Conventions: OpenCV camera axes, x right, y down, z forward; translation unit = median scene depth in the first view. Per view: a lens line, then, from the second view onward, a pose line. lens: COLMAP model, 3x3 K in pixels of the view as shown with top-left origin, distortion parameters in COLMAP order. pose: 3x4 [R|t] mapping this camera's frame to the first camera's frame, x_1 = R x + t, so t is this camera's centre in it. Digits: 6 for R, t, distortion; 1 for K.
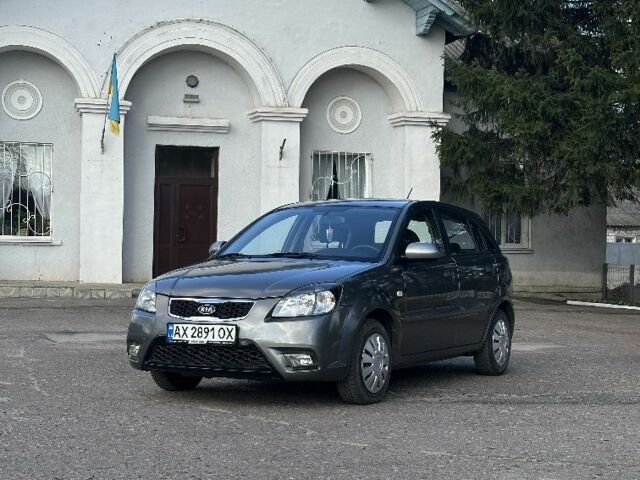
lens RADIAL K [[1193.8, 0, 320.0], [0, 1193.8, 240.0], [0, 0, 1]] dist [0.025285, 0.015835]
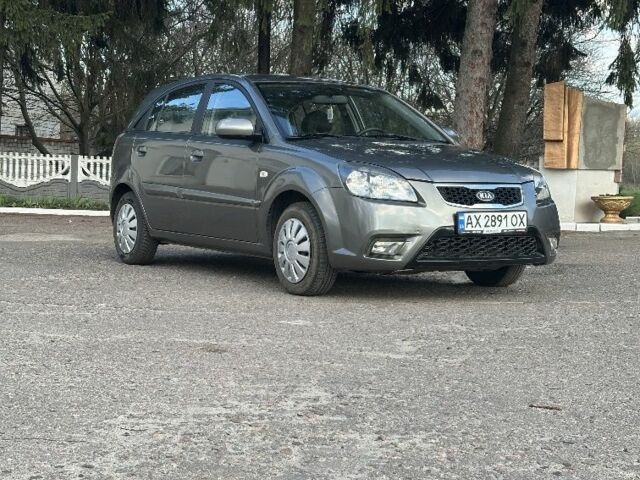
lens RADIAL K [[1193.8, 0, 320.0], [0, 1193.8, 240.0], [0, 0, 1]] dist [0.025285, 0.015835]
pose [[0.488997, -0.057101, 0.870415, -0.959652], [-0.028870, 0.996249, 0.081575, 0.020878], [-0.871808, -0.065019, 0.485514, 0.666622]]
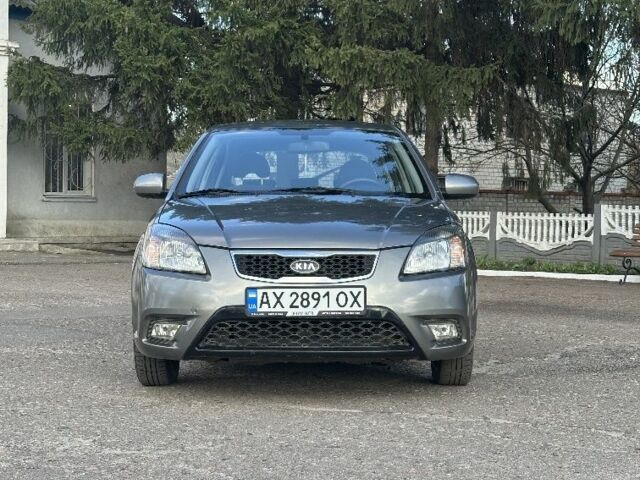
lens RADIAL K [[1193.8, 0, 320.0], [0, 1193.8, 240.0], [0, 0, 1]] dist [0.025285, 0.015835]
pose [[0.878484, -0.020308, 0.477340, -0.420150], [0.001165, 0.999184, 0.040366, 0.014846], [-0.477771, -0.034905, 0.877791, 0.388300]]
